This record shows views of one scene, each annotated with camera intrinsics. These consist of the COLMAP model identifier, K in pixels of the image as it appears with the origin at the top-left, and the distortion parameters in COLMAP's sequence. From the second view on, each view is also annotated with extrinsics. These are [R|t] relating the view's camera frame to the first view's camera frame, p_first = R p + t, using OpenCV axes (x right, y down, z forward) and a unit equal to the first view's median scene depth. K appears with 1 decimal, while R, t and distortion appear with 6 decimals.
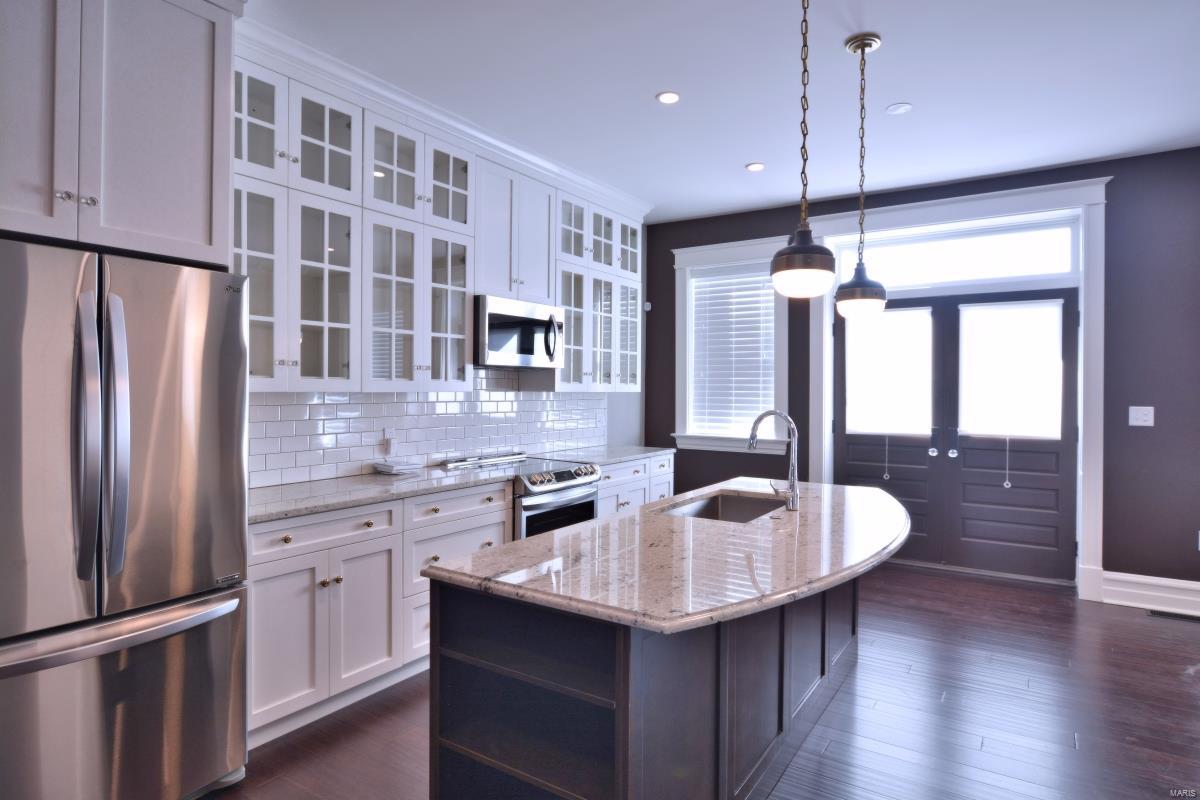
lens RADIAL K [[666.6, 0, 595.4], [0, 666.6, 395.1], [0, 0, 1]] dist [-0.017069, 0.001271]
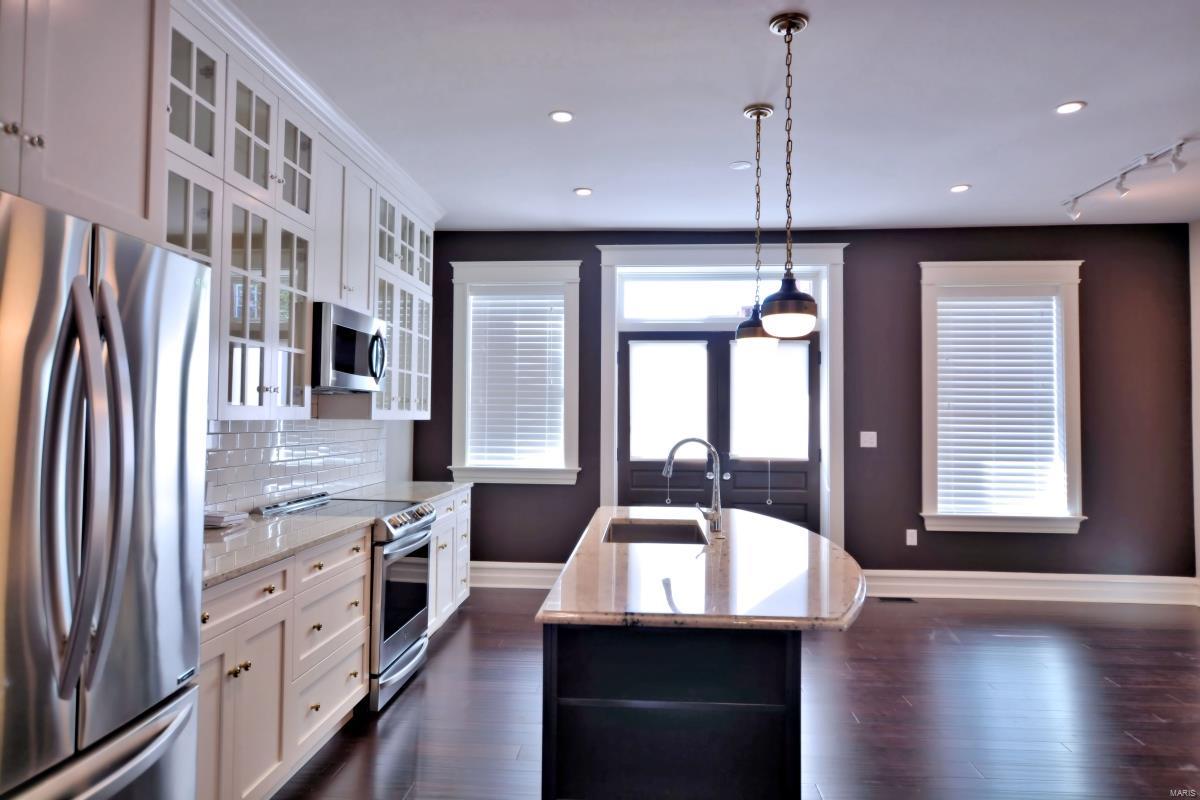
lens RADIAL K [[759.9, 0, 597.5], [0, 759.9, 393.1], [0, 0, 1]] dist [-0.000965, -0.000089]
pose [[0.867776, 0.017697, 0.496640, -0.287455], [0.001630, 0.999259, -0.038457, -0.000948], [-0.496952, 0.034181, 0.867104, 0.018465]]
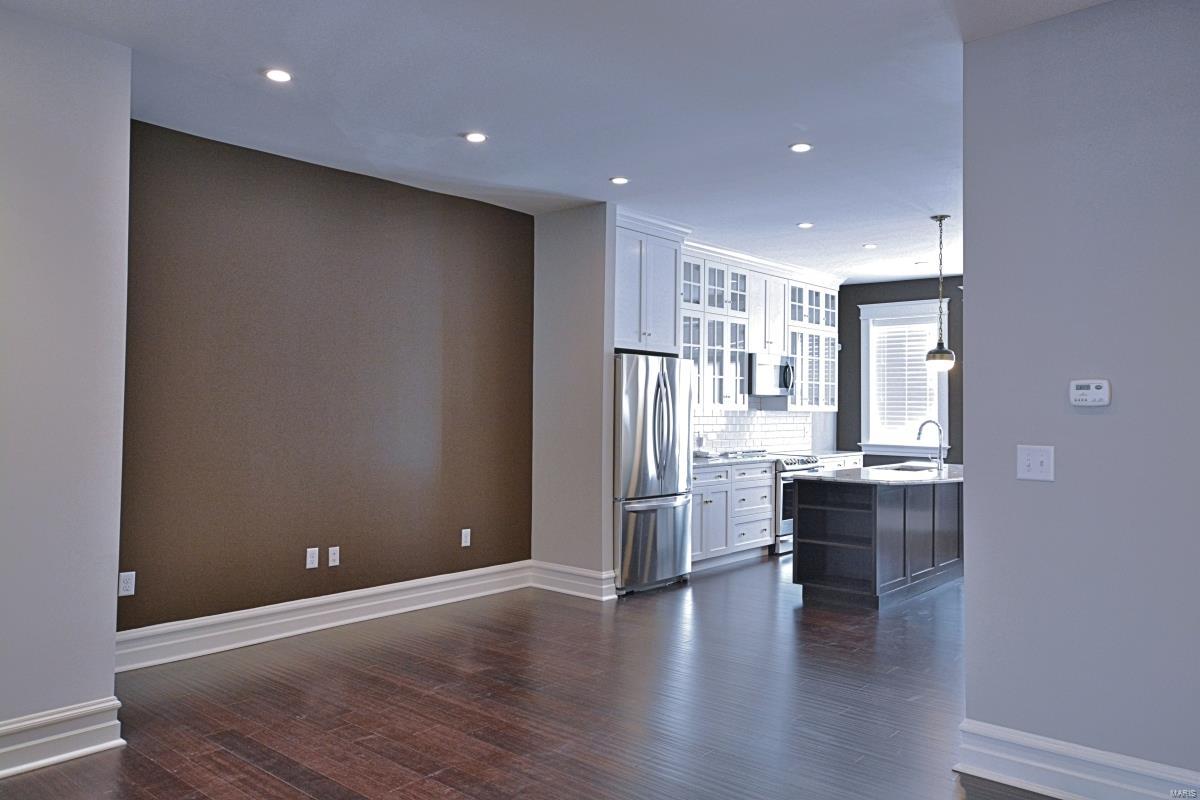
lens RADIAL K [[885.6, 0, 600.0], [0, 885.6, 400.0], [0, 0, 1]] dist [-0.003291, -0.000219]
pose [[0.992626, 0.001254, -0.121211, -0.239039], [-0.003776, 0.999781, -0.020580, 0.013287], [0.121159, 0.020885, 0.992413, -1.069241]]
